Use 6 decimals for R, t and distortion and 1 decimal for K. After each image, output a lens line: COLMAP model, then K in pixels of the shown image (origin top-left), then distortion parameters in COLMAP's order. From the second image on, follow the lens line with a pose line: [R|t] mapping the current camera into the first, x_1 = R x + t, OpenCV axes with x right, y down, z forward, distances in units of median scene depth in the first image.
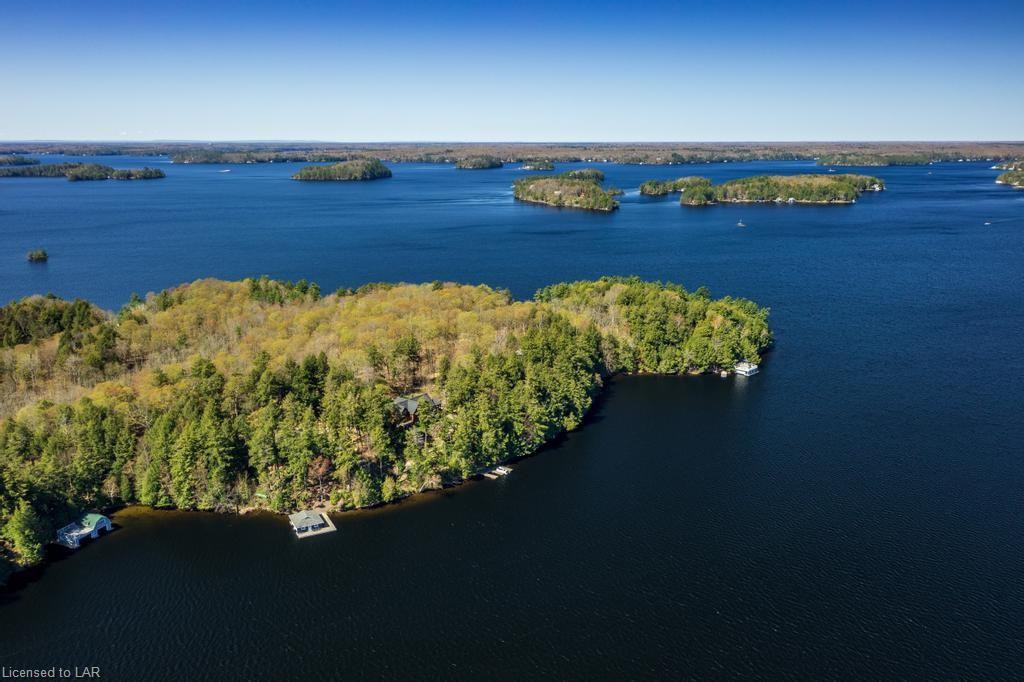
lens RADIAL K [[822.0, 0, 512.0], [0, 822.0, 341.0], [0, 0, 1]] dist [0.003692, 0.005944]
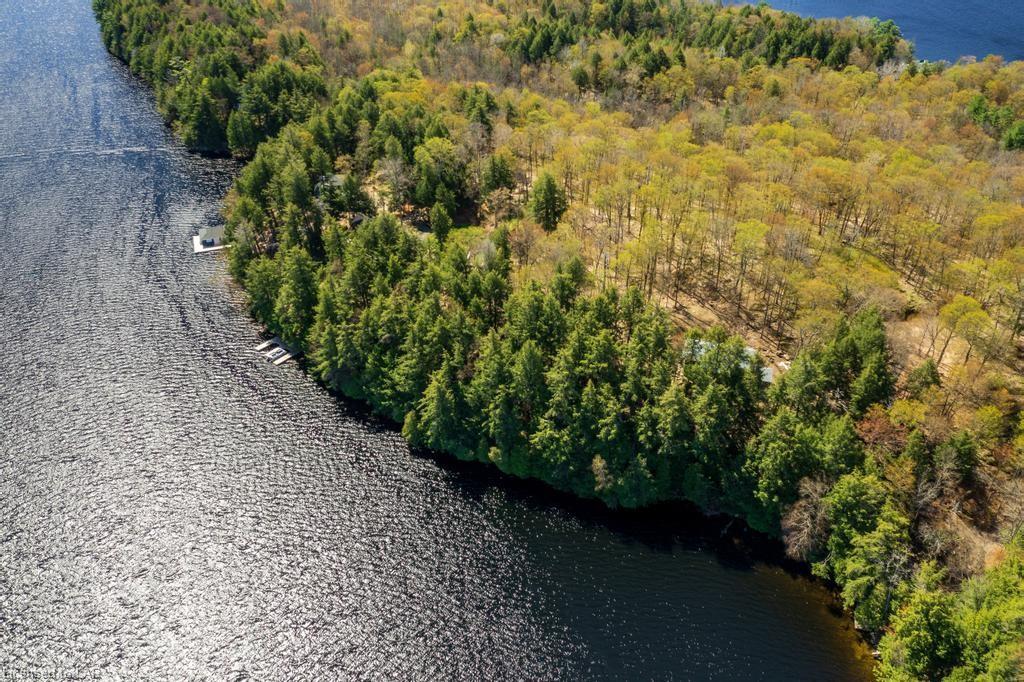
lens RADIAL K [[812.9, 0, 512.0], [0, 812.9, 341.0], [0, 0, 1]] dist [0.005540, 0.003907]
pose [[-0.141444, 0.547411, -0.824824, 0.369363], [-0.231141, 0.791908, 0.565203, -0.203578], [0.962584, 0.270595, 0.014518, 0.830440]]
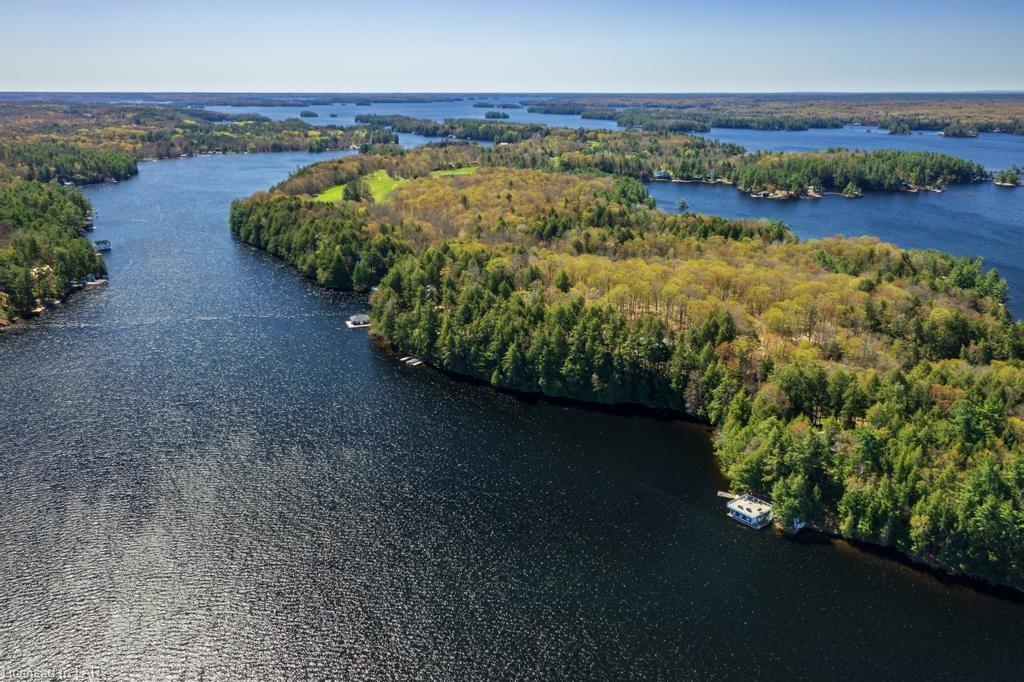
lens RADIAL K [[822.0, 0, 512.0], [0, 822.0, 341.0], [0, 0, 1]] dist [0.003692, 0.005944]
pose [[-0.133703, 0.288622, -0.948062, 0.804788], [-0.235503, 0.919994, 0.313290, -0.209712], [0.962633, 0.265159, -0.055034, 0.848241]]
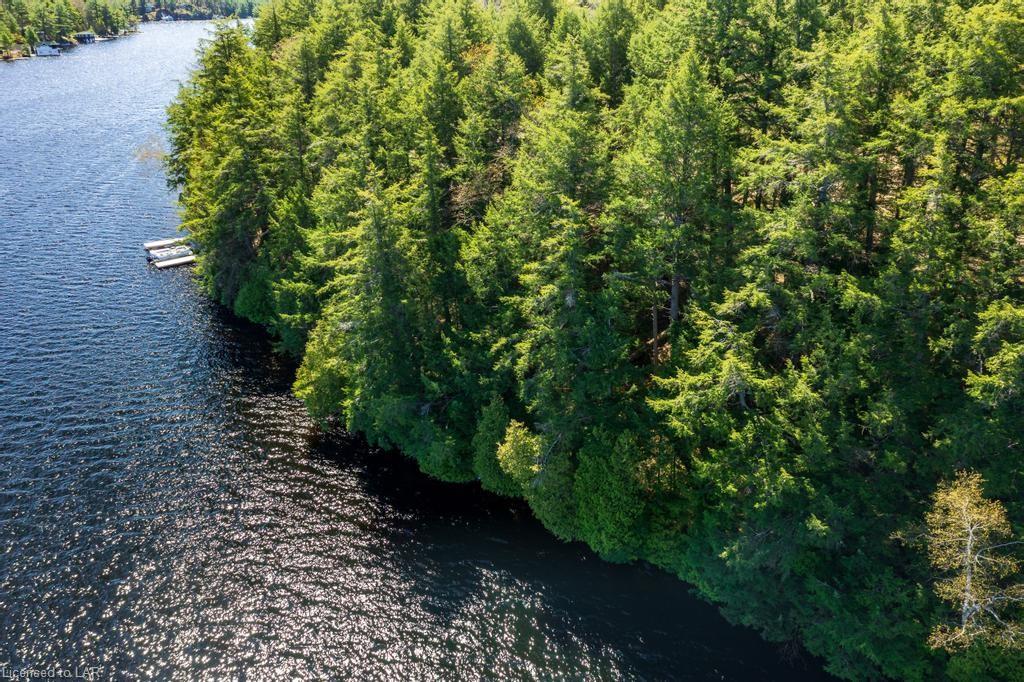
lens RADIAL K [[826.7, 0, 512.0], [0, 826.7, 341.0], [0, 0, 1]] dist [0.003109, 0.016470]
pose [[-0.395499, 0.356348, -0.846521, 0.166665], [-0.218134, 0.858854, 0.463452, -0.001667], [0.892187, 0.367950, -0.261944, 0.865149]]
